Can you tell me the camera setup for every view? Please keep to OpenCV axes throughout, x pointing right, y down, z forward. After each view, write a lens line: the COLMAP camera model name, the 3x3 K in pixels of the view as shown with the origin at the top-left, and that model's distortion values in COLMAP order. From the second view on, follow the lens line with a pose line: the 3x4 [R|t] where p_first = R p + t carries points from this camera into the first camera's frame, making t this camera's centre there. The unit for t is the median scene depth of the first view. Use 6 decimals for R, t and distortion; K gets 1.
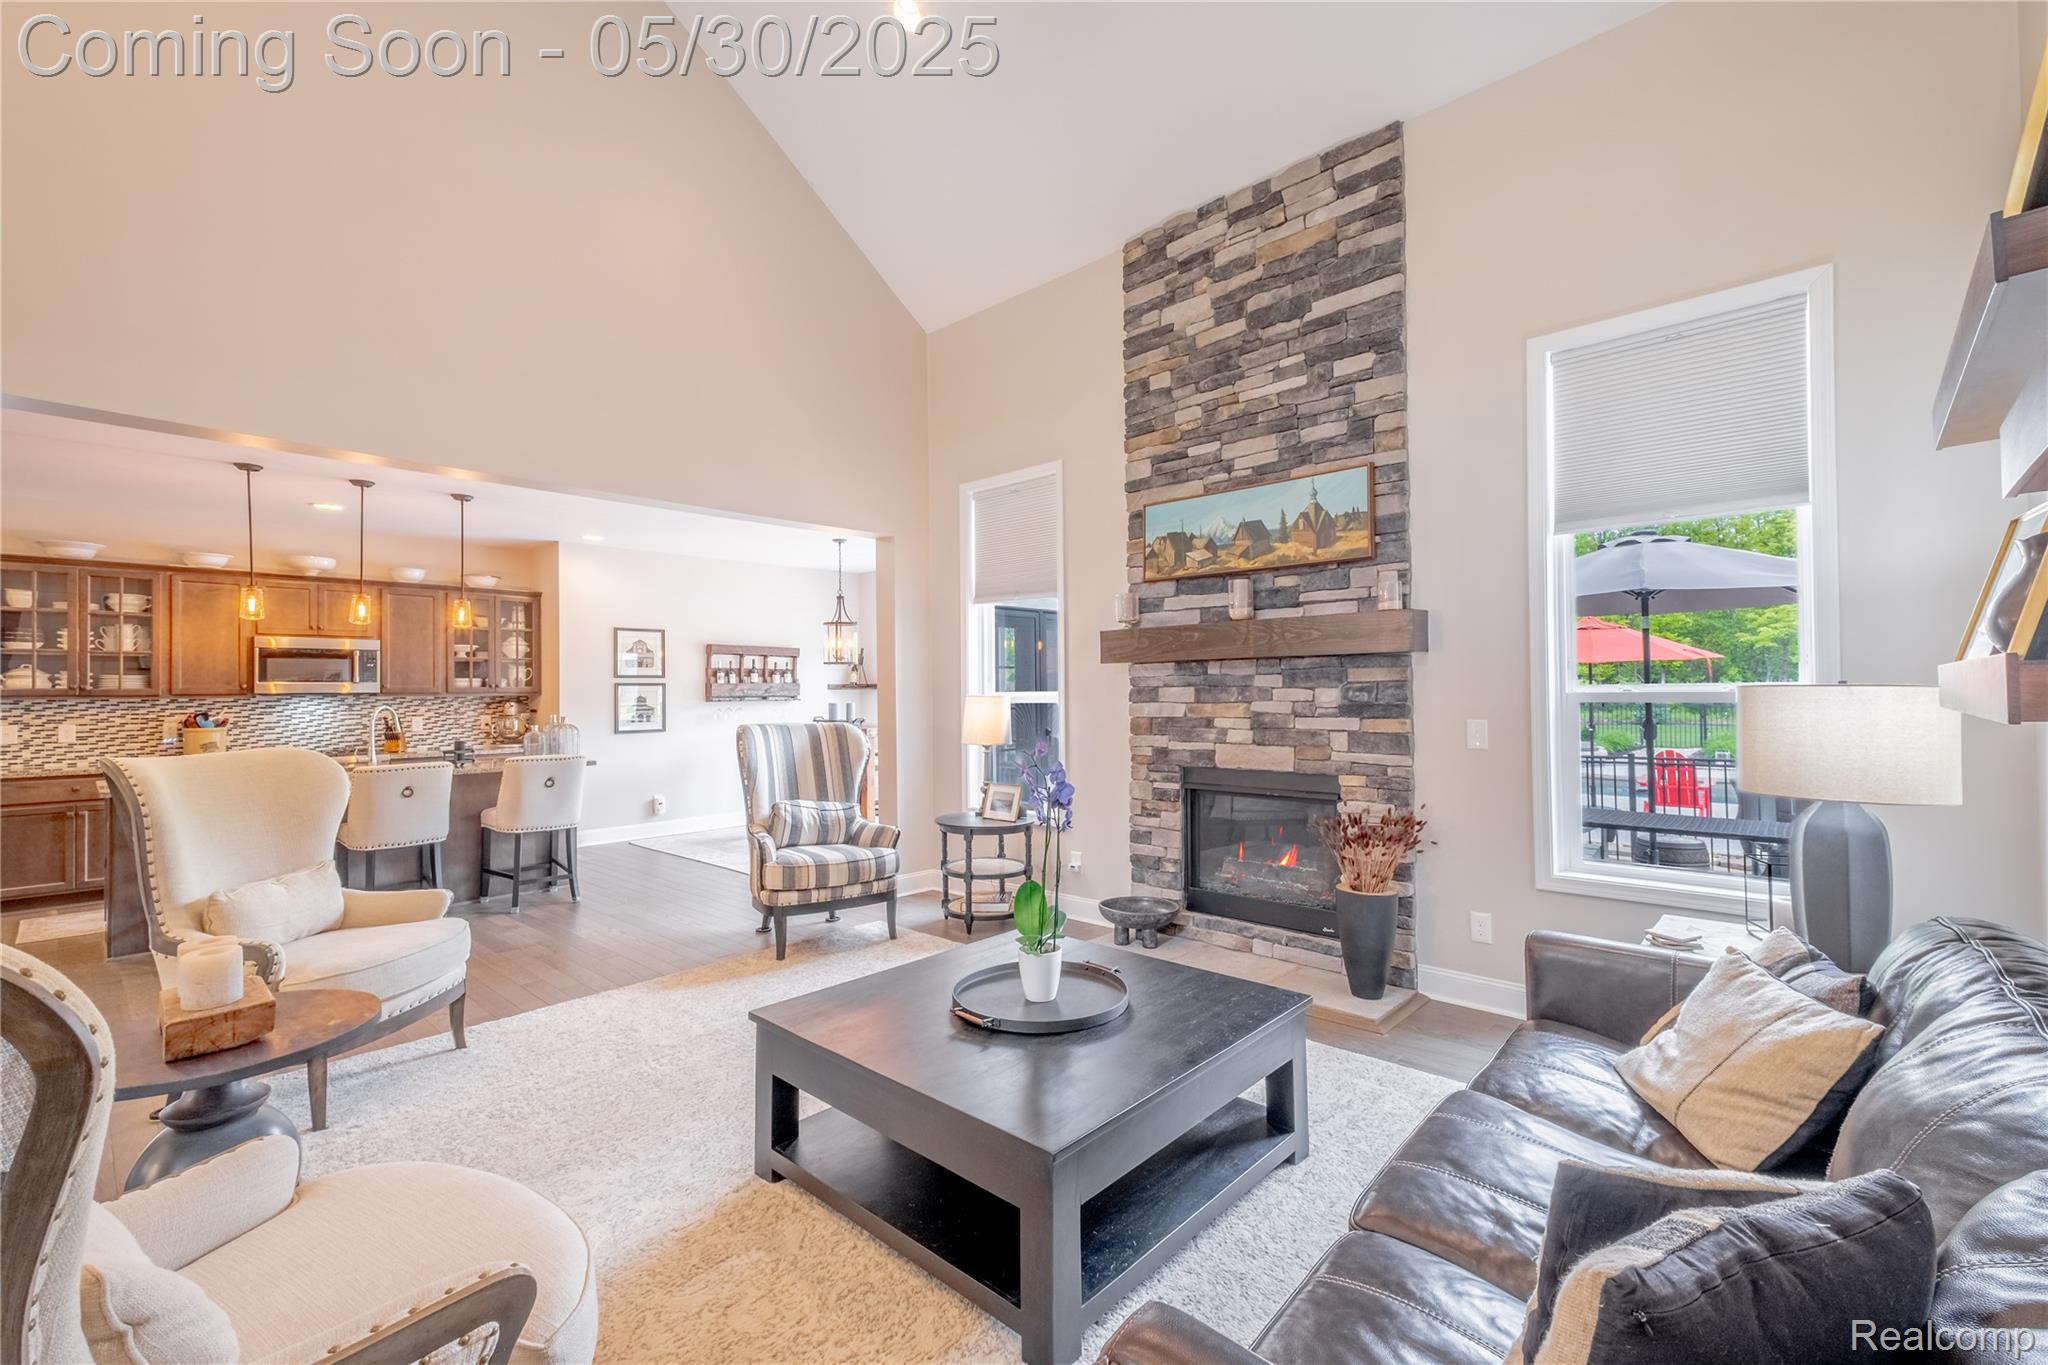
lens RADIAL K [[889.4, 0, 1022.9], [0, 889.4, 692.7], [0, 0, 1]] dist [-0.010387, 0.000366]
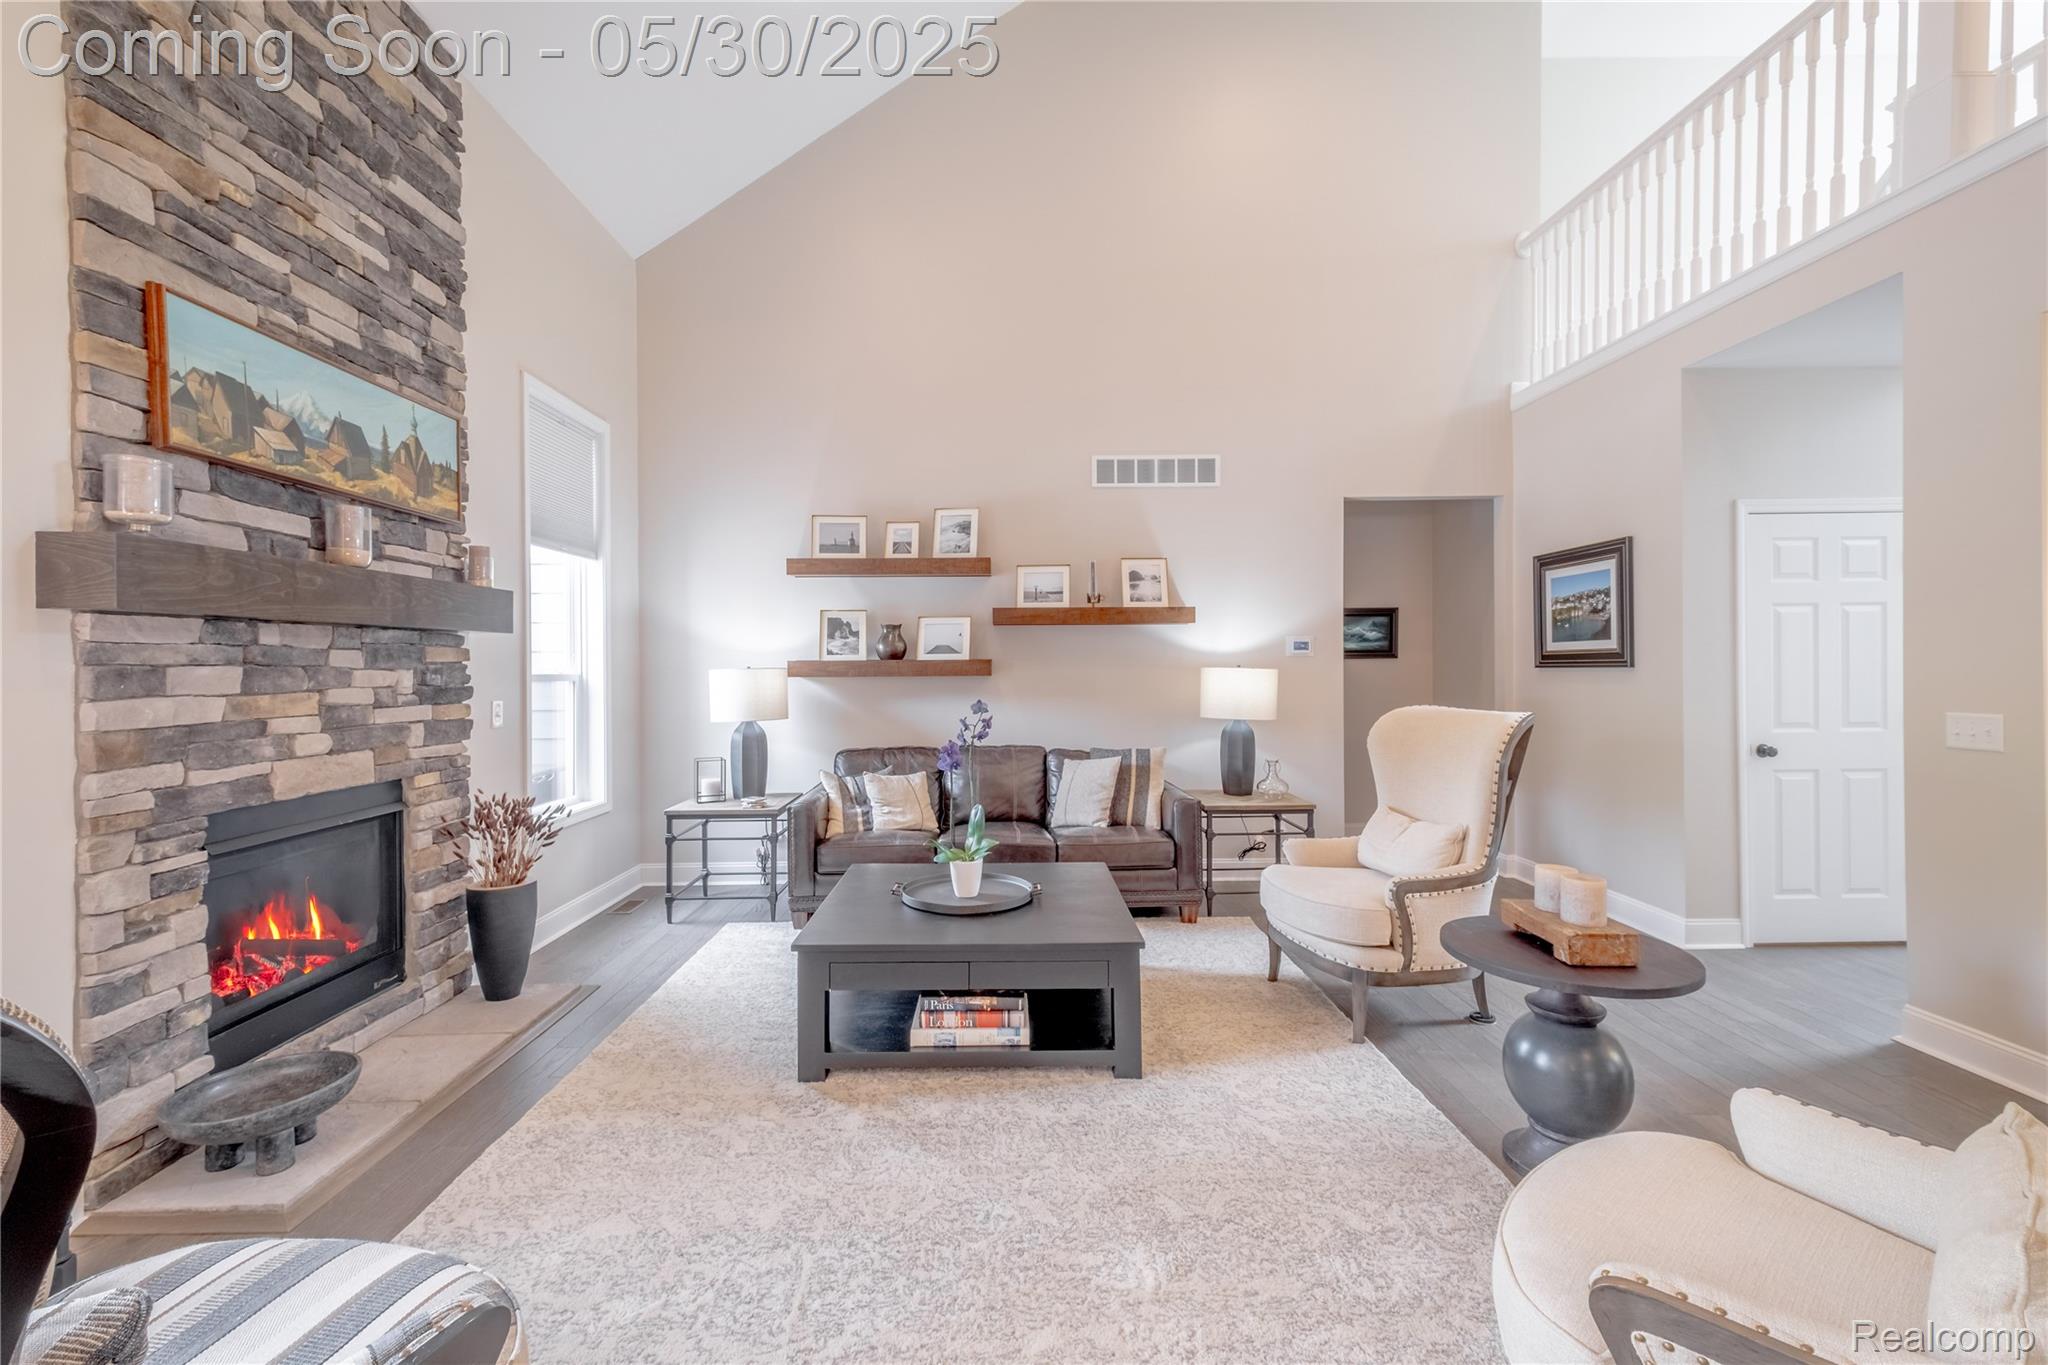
lens RADIAL K [[889.4, 0, 1023.4], [0, 889.4, 675.6], [0, 0, 1]] dist [-0.010387, 0.000366]
pose [[-0.708181, 0.004390, 0.706017, -0.568288], [0.010124, 0.999941, 0.003938, 0.002471], [-0.705958, 0.009936, -0.708184, 1.089235]]
